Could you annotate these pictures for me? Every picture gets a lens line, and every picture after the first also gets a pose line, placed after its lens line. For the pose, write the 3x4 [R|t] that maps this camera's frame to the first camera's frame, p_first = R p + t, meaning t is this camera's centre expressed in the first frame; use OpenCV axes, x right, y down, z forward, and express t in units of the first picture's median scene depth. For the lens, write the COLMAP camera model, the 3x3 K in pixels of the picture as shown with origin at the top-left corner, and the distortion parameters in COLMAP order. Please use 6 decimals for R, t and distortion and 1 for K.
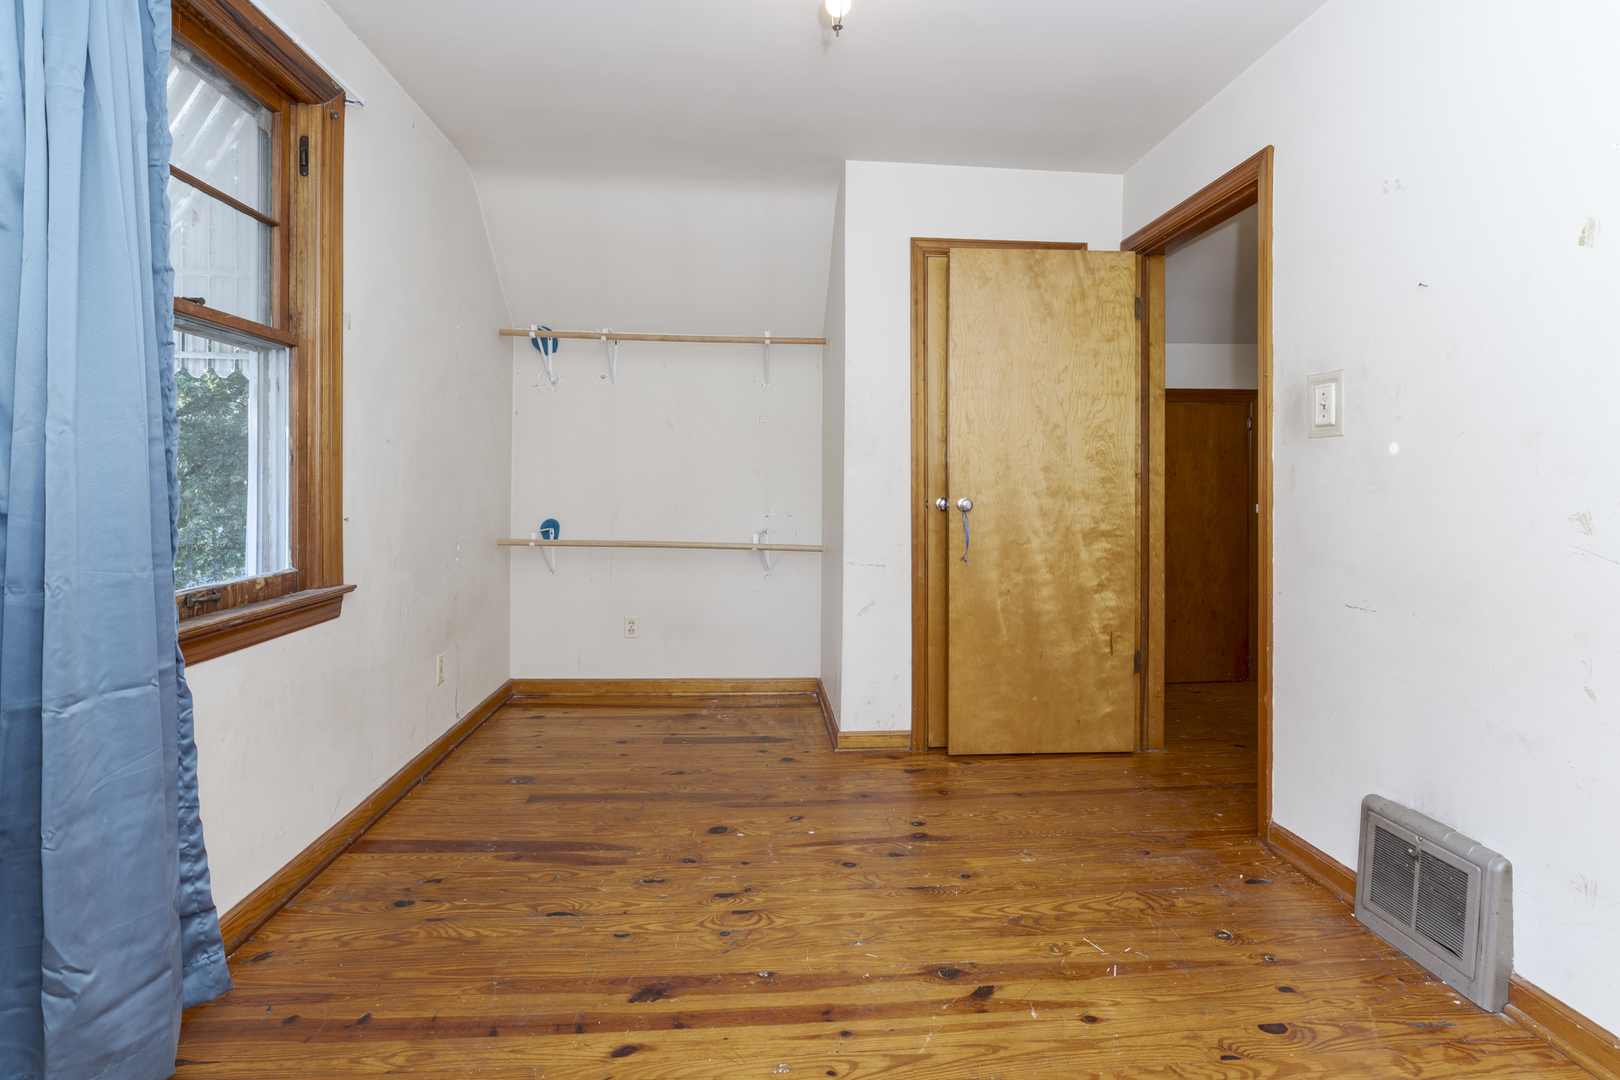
lens RADIAL K [[730.7, 0, 828.5], [0, 730.7, 514.8], [0, 0, 1]] dist [-0.001609, 0.000422]
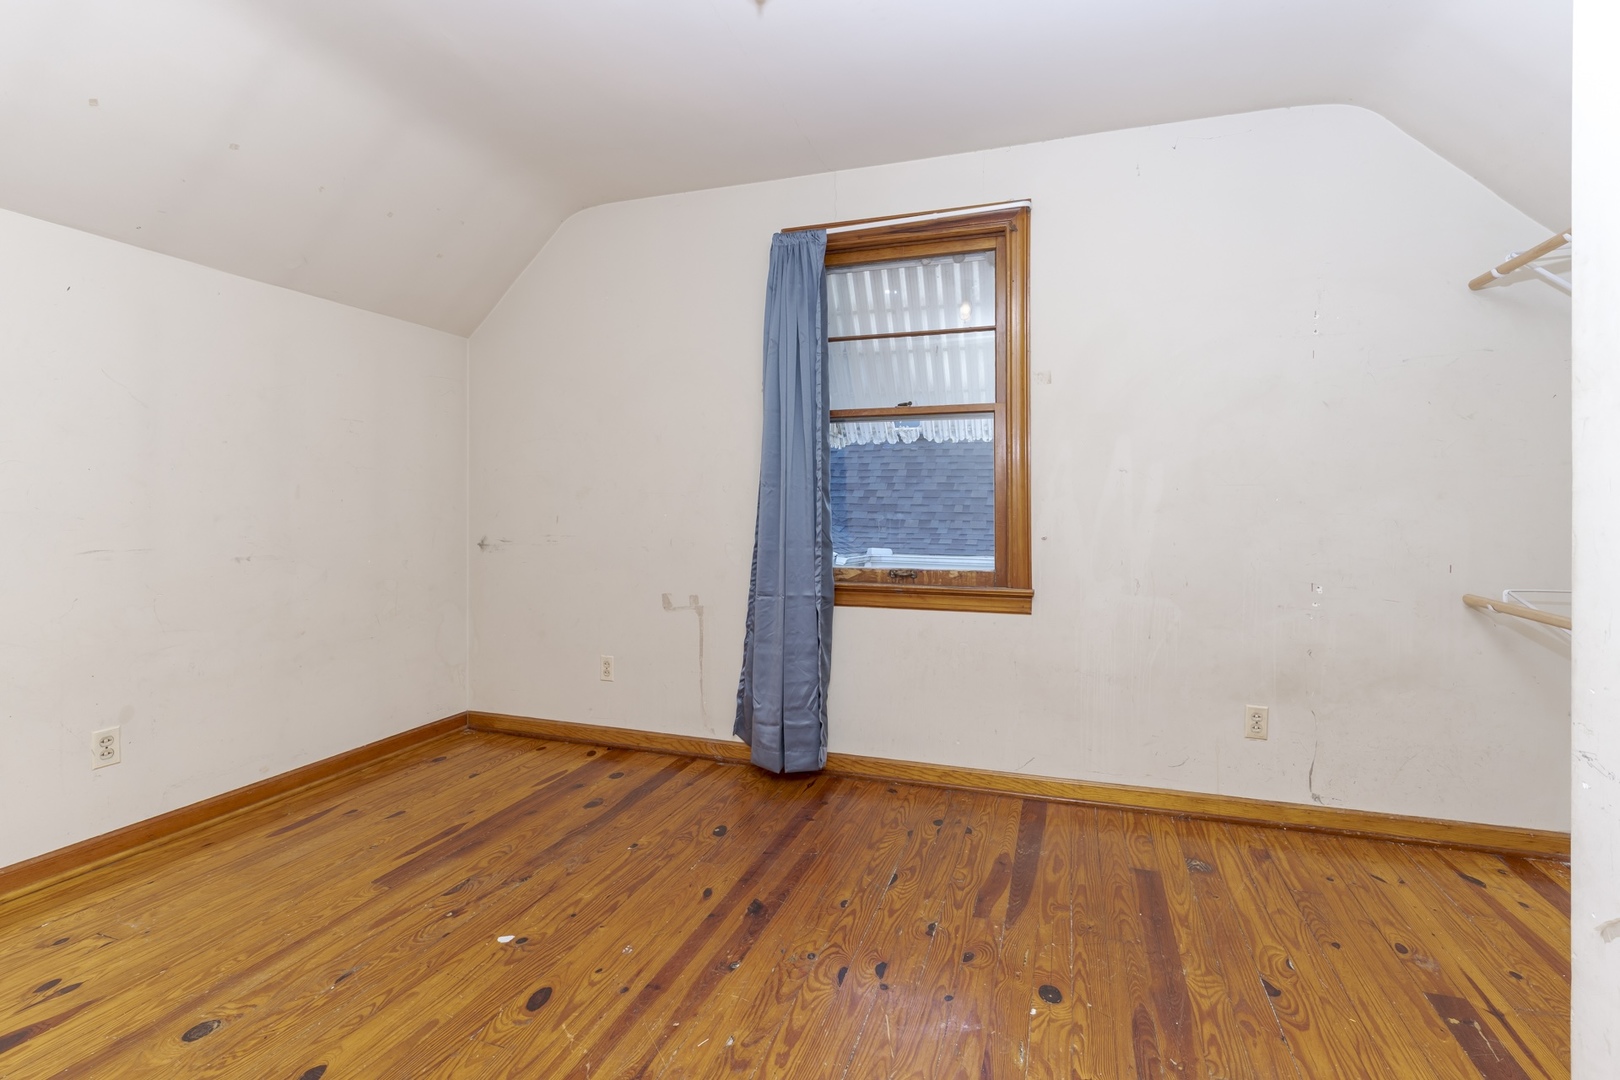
lens RADIAL K [[730.7, 0, 828.5], [0, 730.7, 514.8], [0, 0, 1]] dist [-0.001609, 0.000422]
pose [[-0.390855, -0.002900, -0.920448, 0.787944], [-0.045319, 0.998843, 0.016097, -0.046760], [0.919336, 0.048006, -0.390534, 1.416577]]
